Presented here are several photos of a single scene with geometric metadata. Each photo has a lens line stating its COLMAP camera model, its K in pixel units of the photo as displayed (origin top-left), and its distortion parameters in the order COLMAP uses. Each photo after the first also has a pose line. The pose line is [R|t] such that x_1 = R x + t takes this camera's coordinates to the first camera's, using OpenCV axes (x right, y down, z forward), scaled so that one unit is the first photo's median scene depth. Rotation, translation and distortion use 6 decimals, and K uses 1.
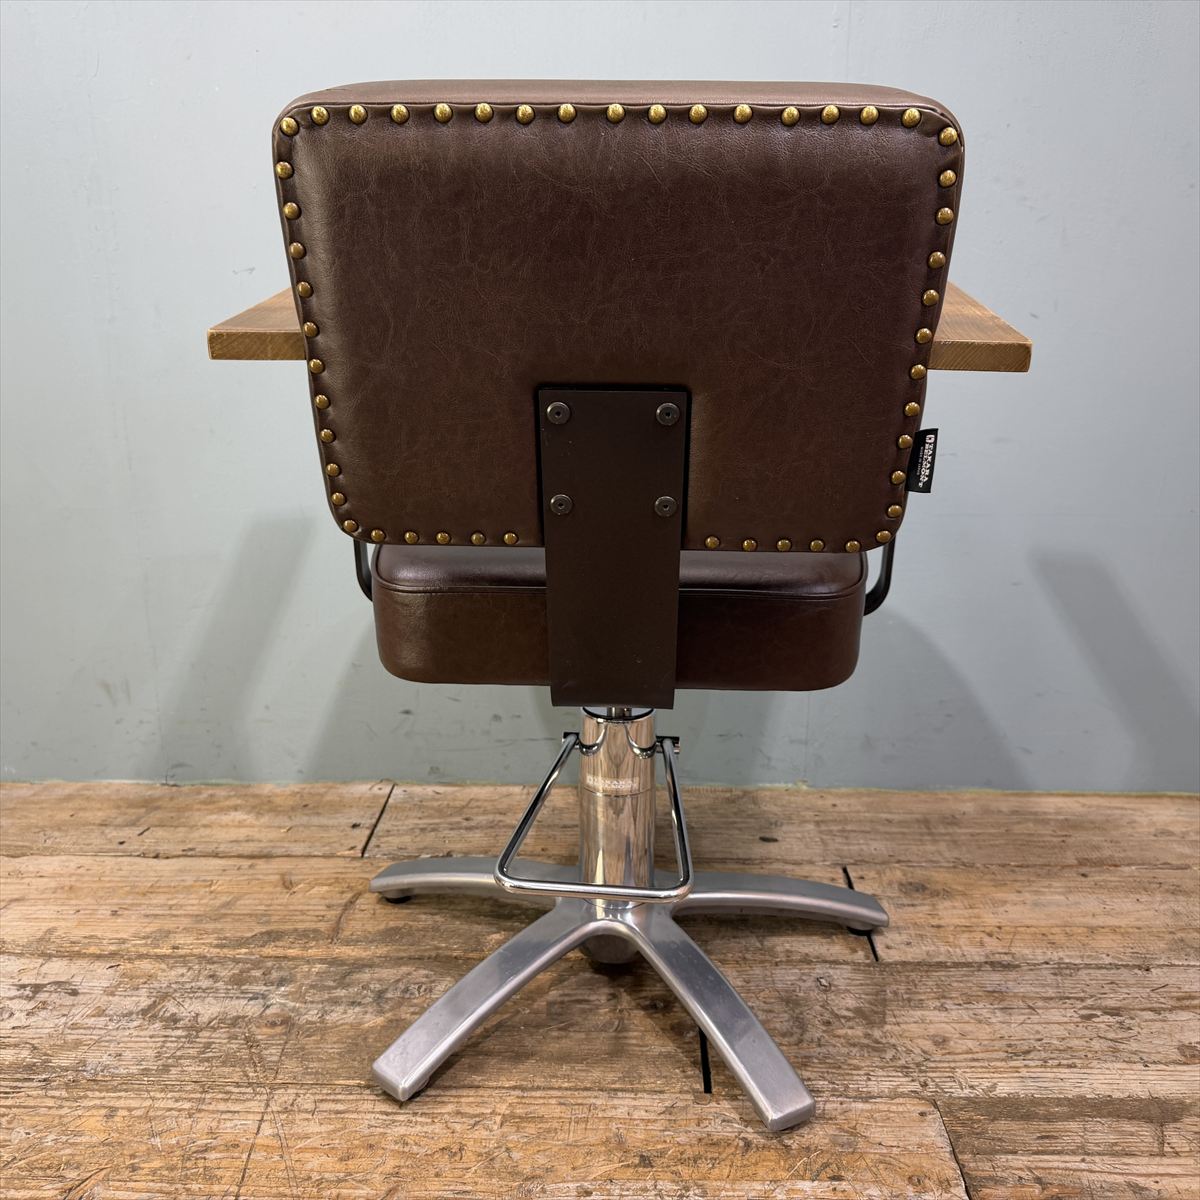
lens RADIAL K [[1158.2, 0, 603.2], [0, 1158.2, 557.4], [0, 0, 1]] dist [0.011078, -0.024321]
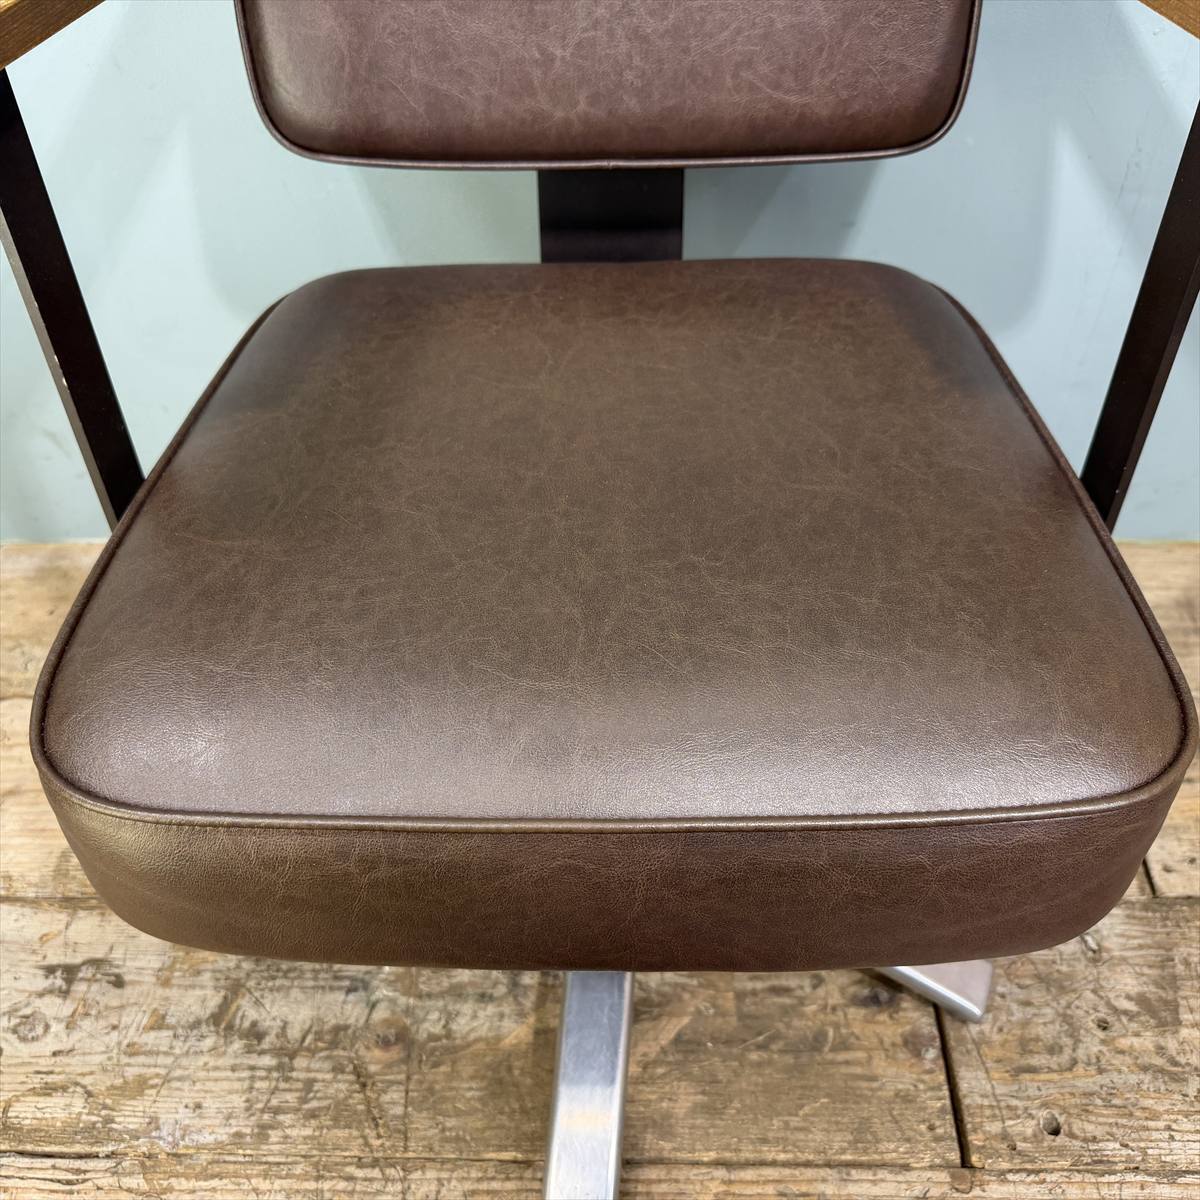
lens RADIAL K [[1153.1, 0, 590.6], [0, 1153.1, 598.7], [0, 0, 1]] dist [-0.012367, -0.000618]
pose [[0.999726, -0.019137, -0.013506, -0.130862], [0.023411, 0.834743, 0.550142, -0.259472], [0.000746, -0.550307, 0.834962, 0.517166]]
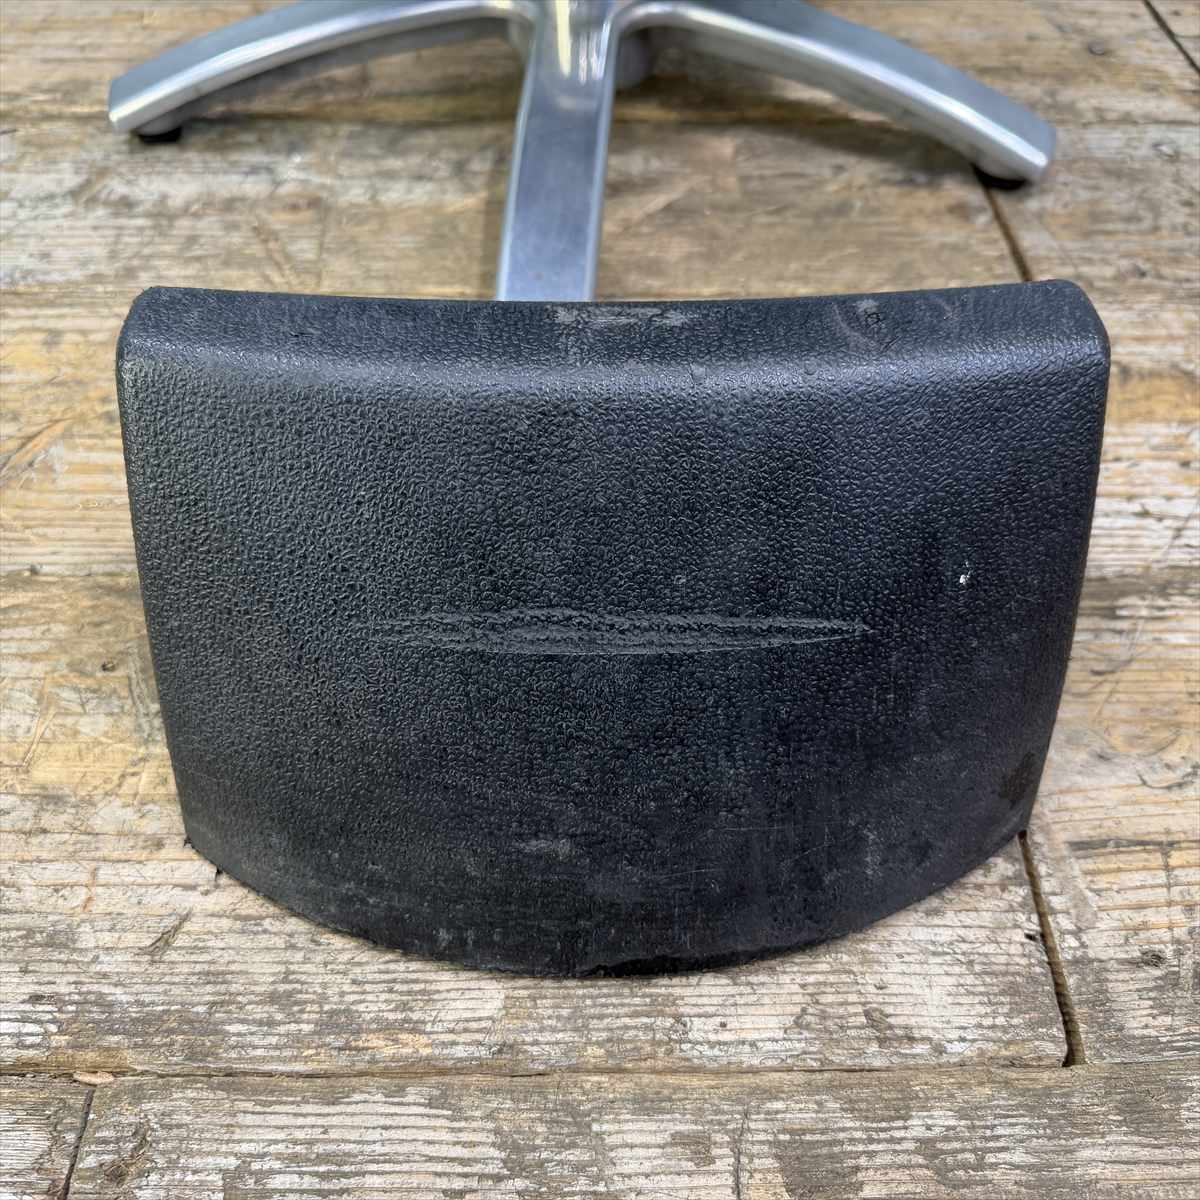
lens RADIAL K [[1180.7, 0, 603.8], [0, 1180.7, 600.5], [0, 0, 1]] dist [-0.008542, -0.038382]
pose [[0.999025, -0.019132, 0.039782, -0.150817], [-0.007160, 0.819035, 0.573698, 0.215377], [-0.043559, -0.573424, 0.818100, 0.372448]]
